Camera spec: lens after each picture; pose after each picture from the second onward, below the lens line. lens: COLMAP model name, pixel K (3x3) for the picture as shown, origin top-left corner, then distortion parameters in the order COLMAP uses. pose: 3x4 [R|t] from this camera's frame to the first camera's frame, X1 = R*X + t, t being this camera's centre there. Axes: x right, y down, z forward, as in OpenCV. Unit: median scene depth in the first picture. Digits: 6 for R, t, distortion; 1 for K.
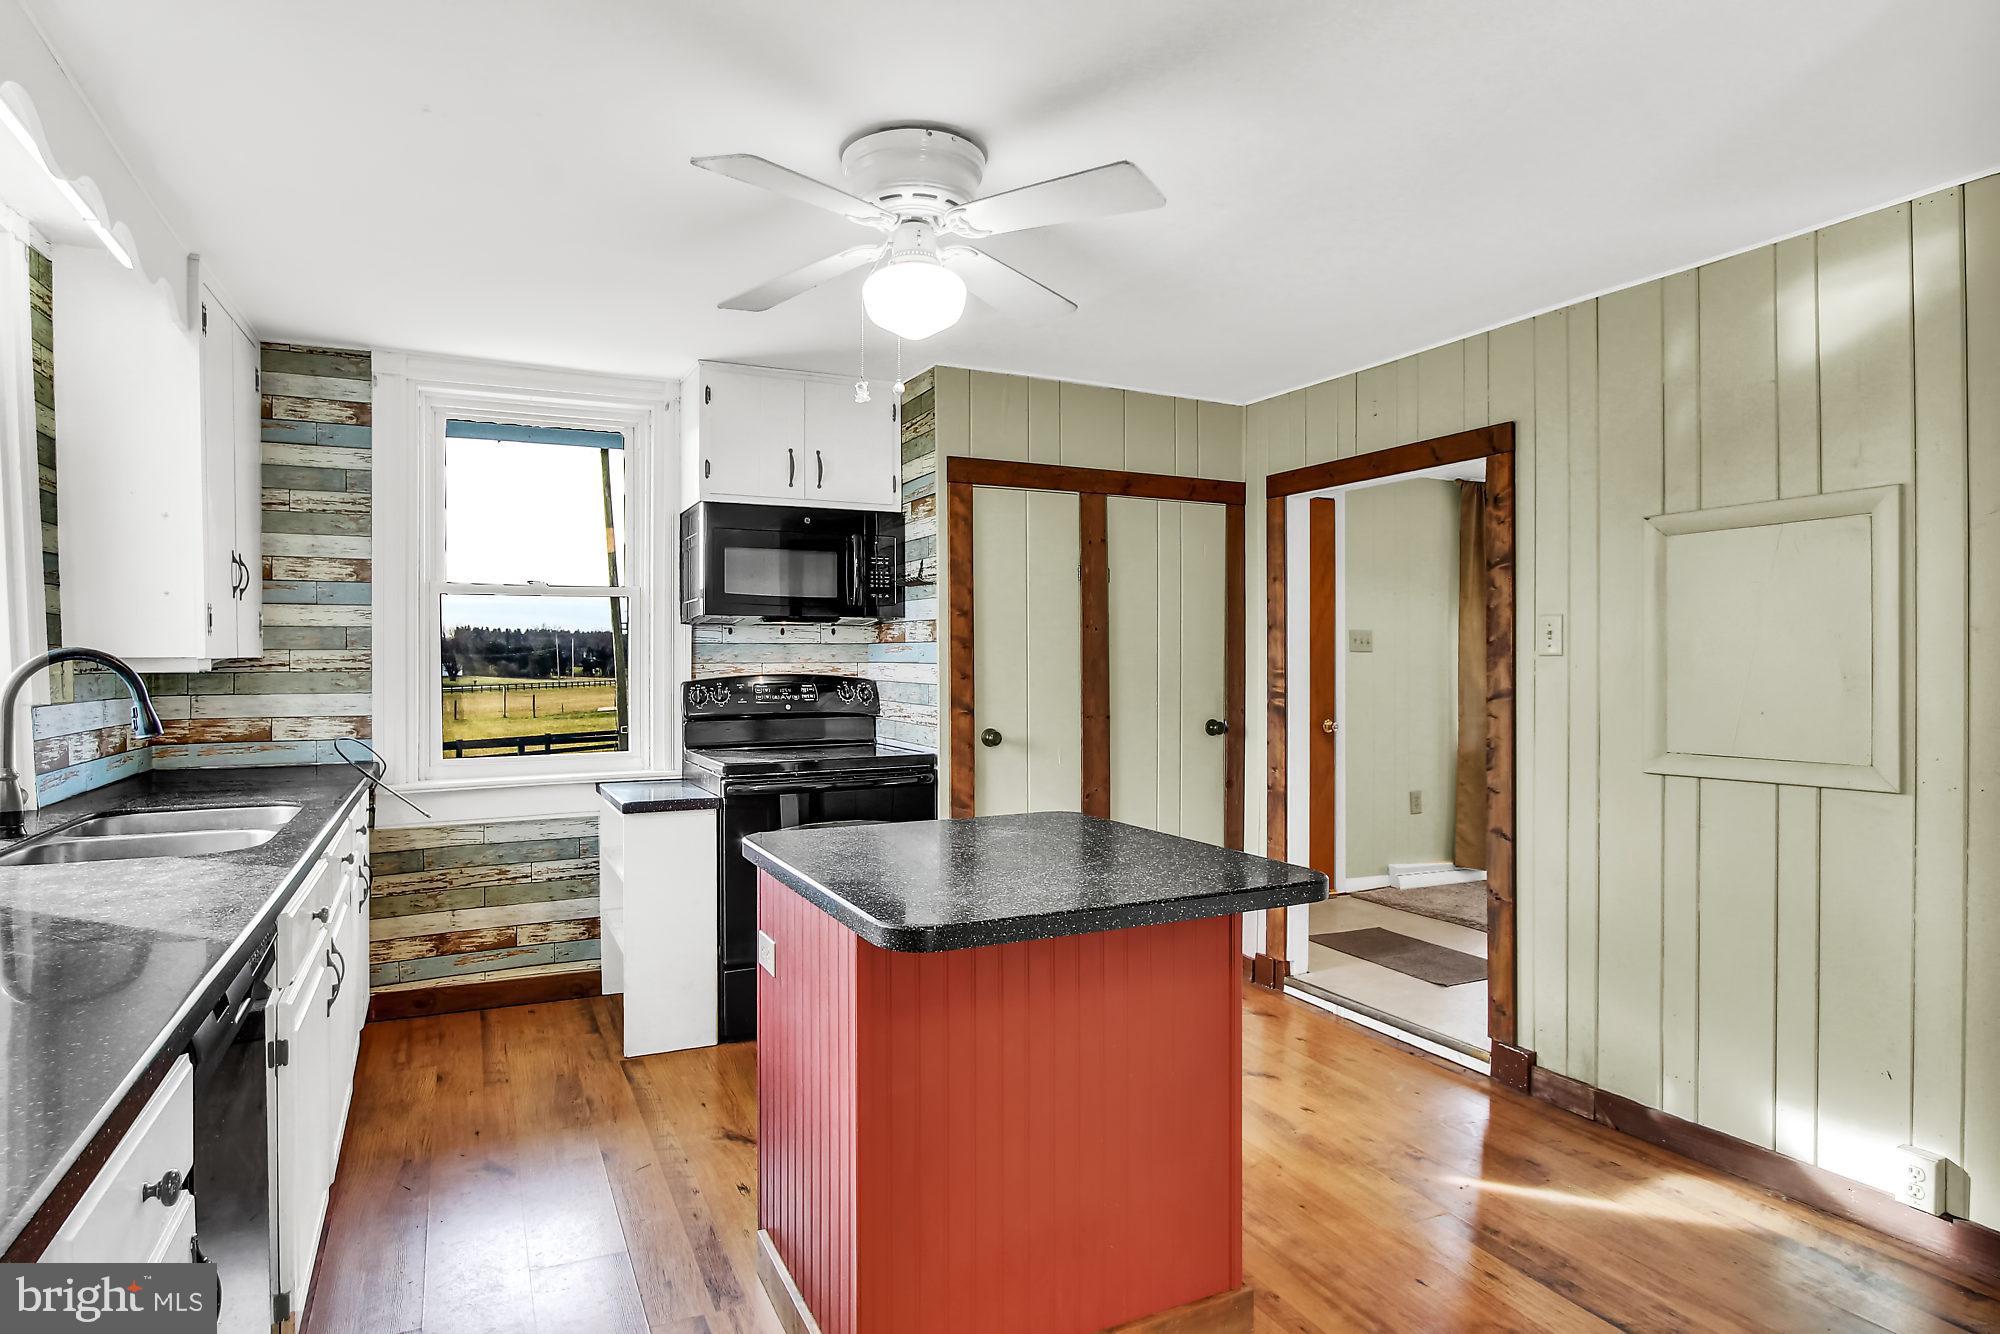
lens RADIAL K [[1080.2, 0, 956.2], [0, 1080.2, 659.1], [0, 0, 1]] dist [-0.010330, -0.000303]
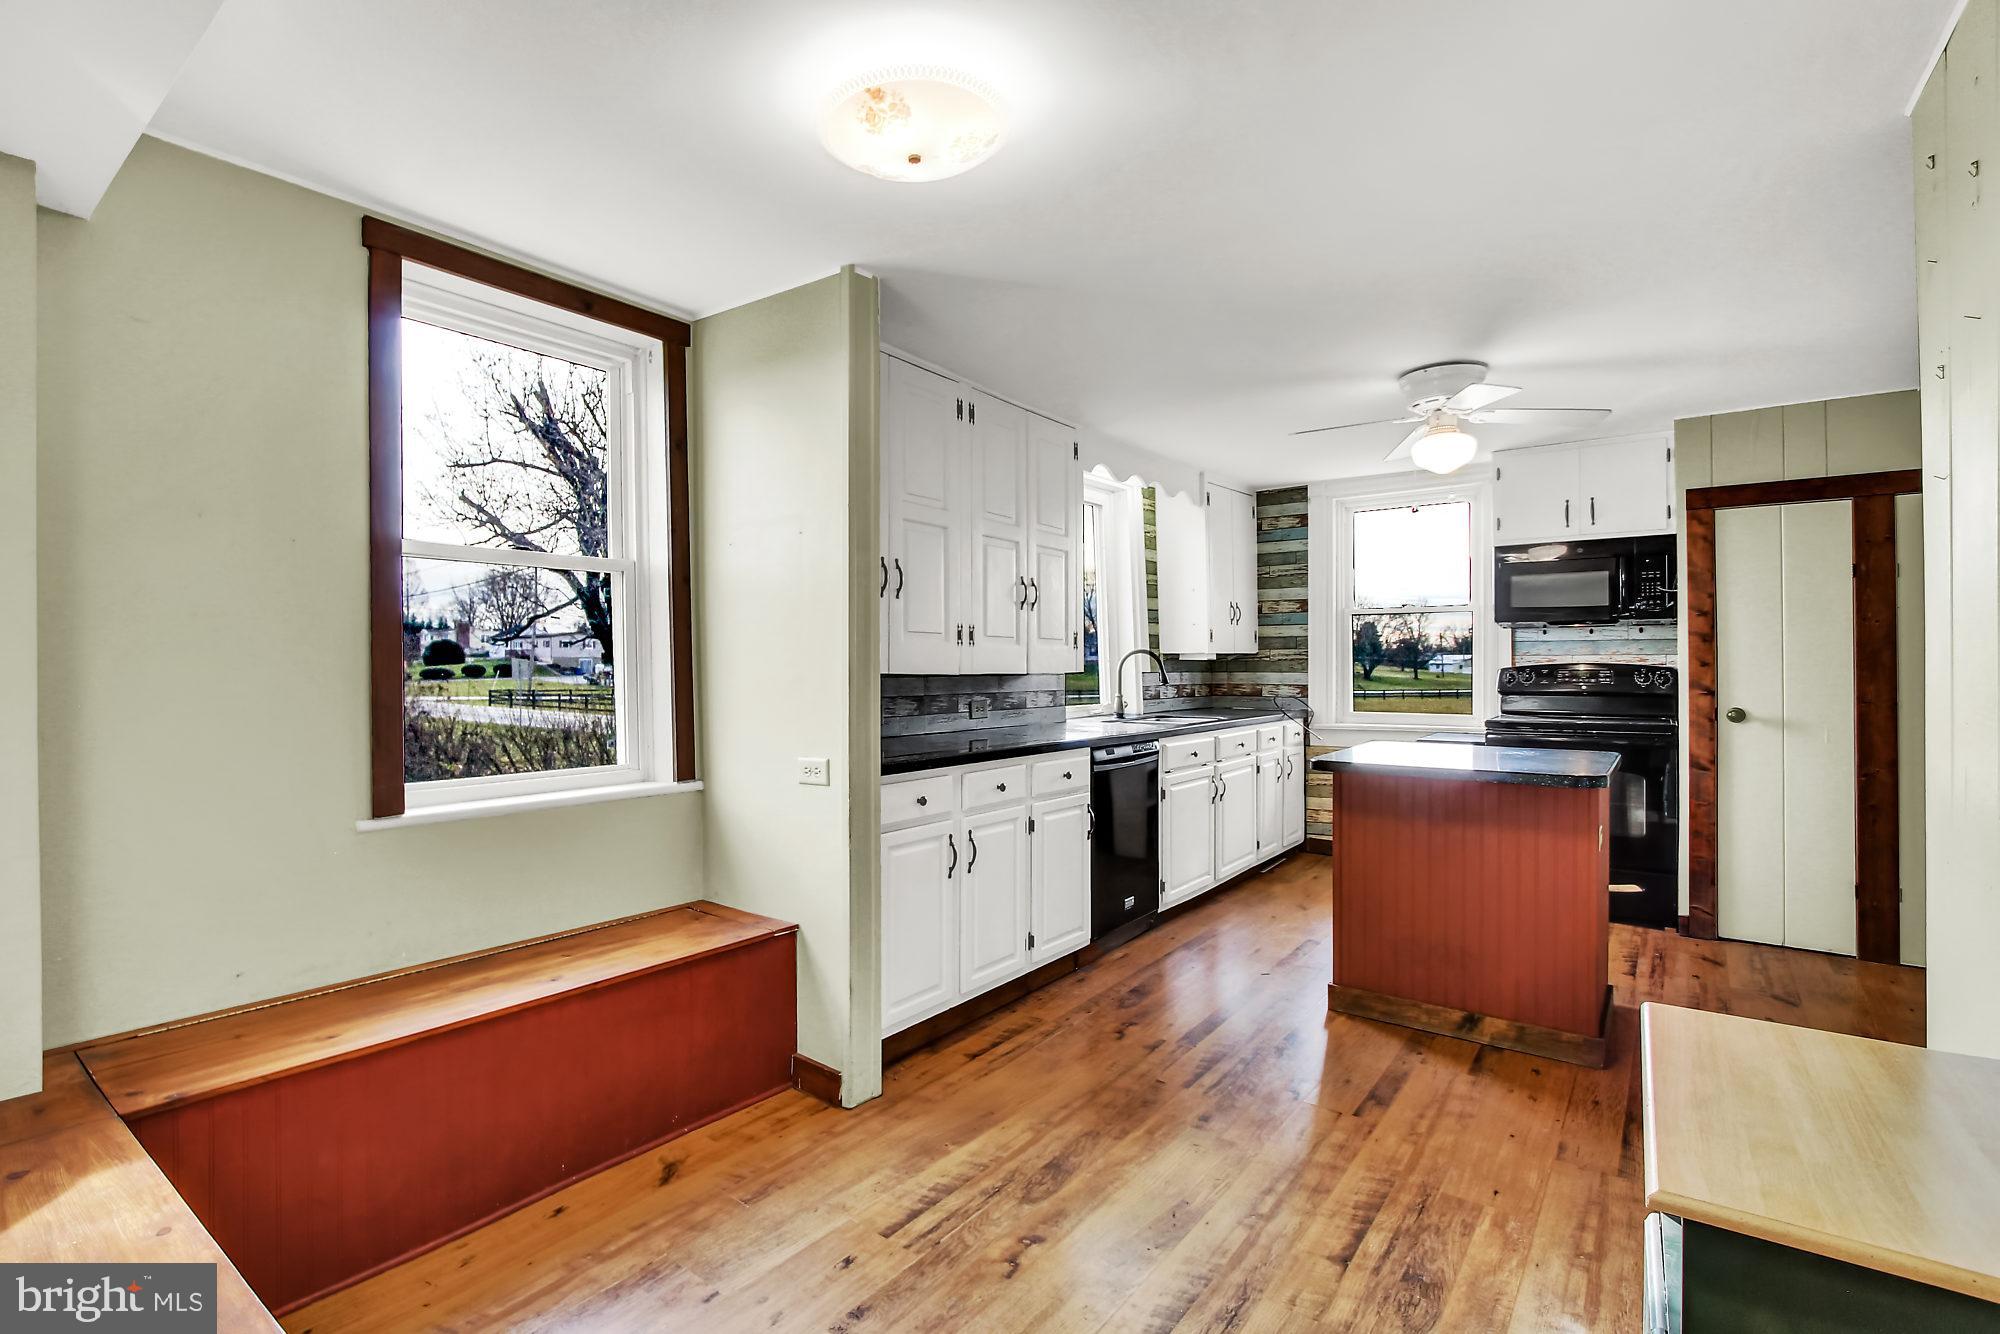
lens RADIAL K [[957.9, 0, 939.1], [0, 957.9, 661.9], [0, 0, 1]] dist [-0.017071, 0.000534]
pose [[0.457905, -0.000780, -0.889001, 0.609853], [0.001552, 0.999999, -0.000079, 0.012699], [0.889000, -0.001344, 0.457906, -0.298104]]
